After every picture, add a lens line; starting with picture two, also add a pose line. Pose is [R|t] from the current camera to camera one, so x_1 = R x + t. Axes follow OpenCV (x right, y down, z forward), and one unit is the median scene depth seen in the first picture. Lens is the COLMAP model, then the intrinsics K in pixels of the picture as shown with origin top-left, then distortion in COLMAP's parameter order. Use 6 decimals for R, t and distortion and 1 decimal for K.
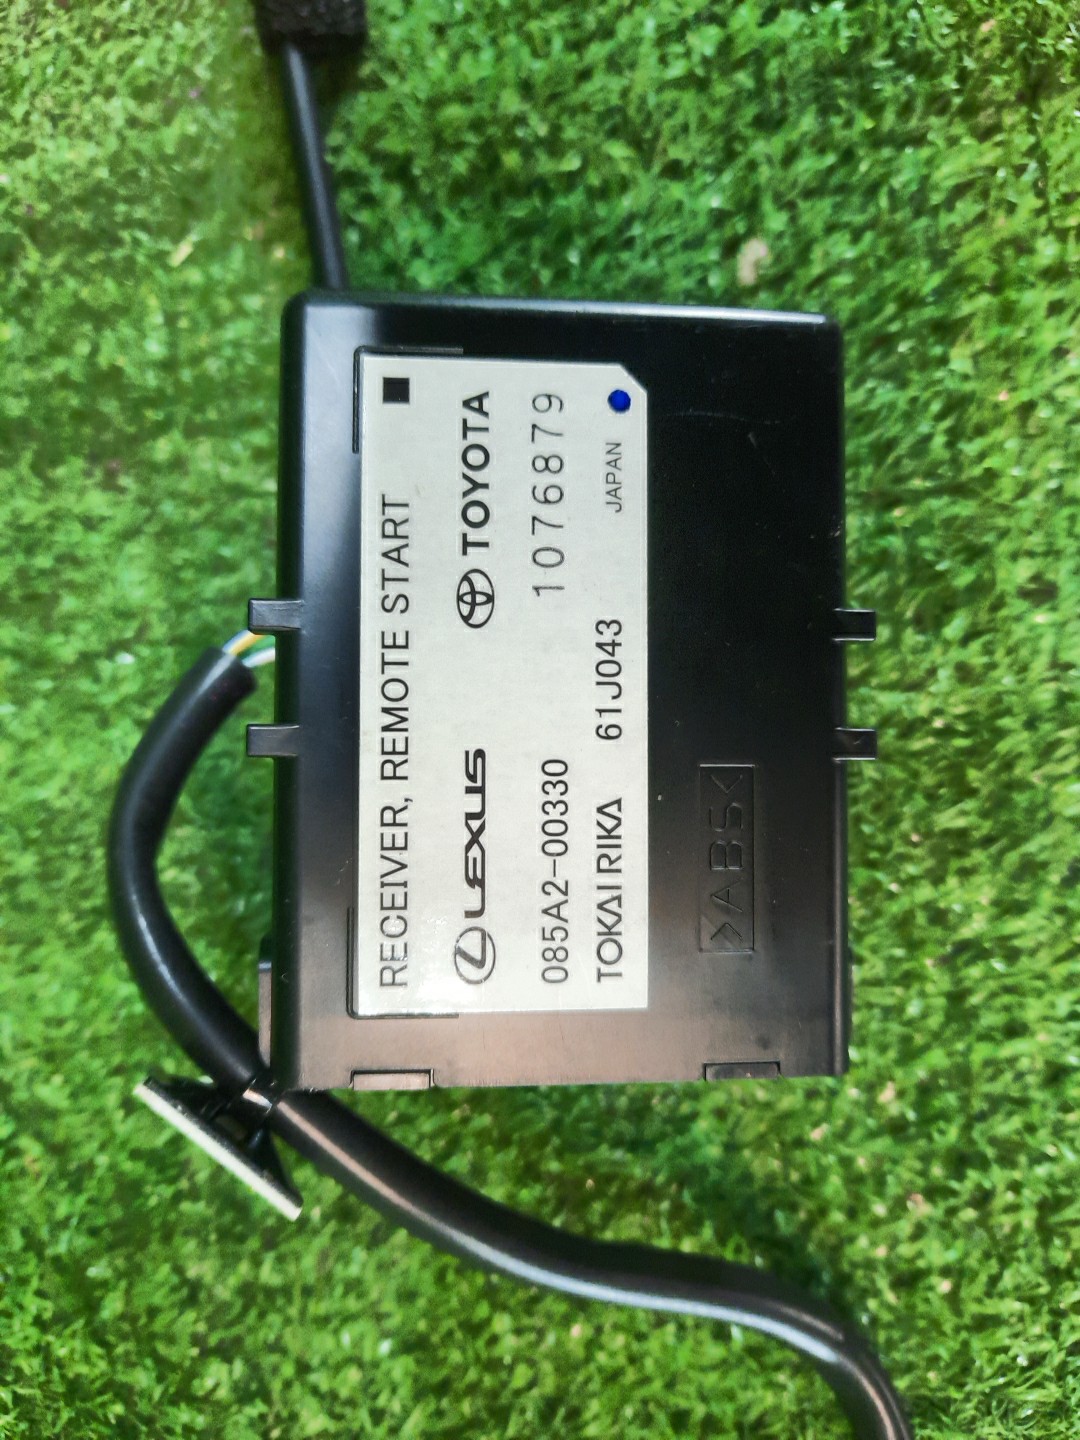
lens RADIAL K [[1052.1, 0, 537.0], [0, 1052.1, 716.0], [0, 0, 1]] dist [-0.032445, -0.006967]
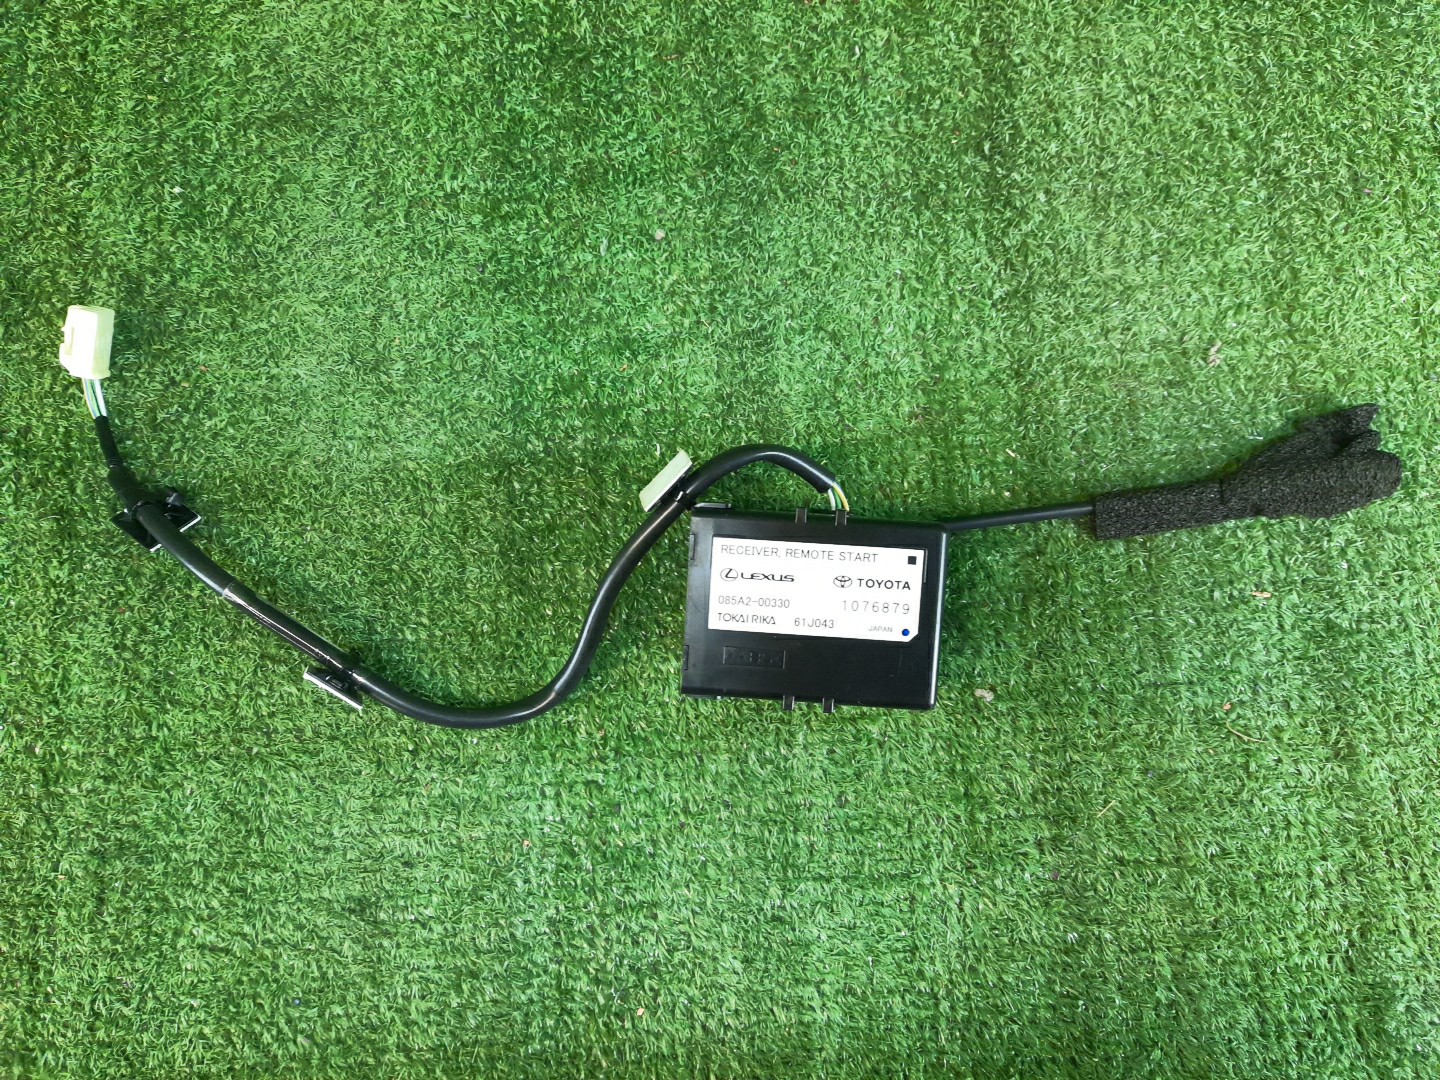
lens RADIAL K [[966.9, 0, 729.3], [0, 966.9, 536.6], [0, 0, 1]] dist [-0.030279, 0.002584]
pose [[-0.060209, 0.997759, -0.029202, -0.063981], [-0.996067, -0.058151, 0.066852, 0.028720], [0.065004, 0.033113, 0.997335, -1.361912]]
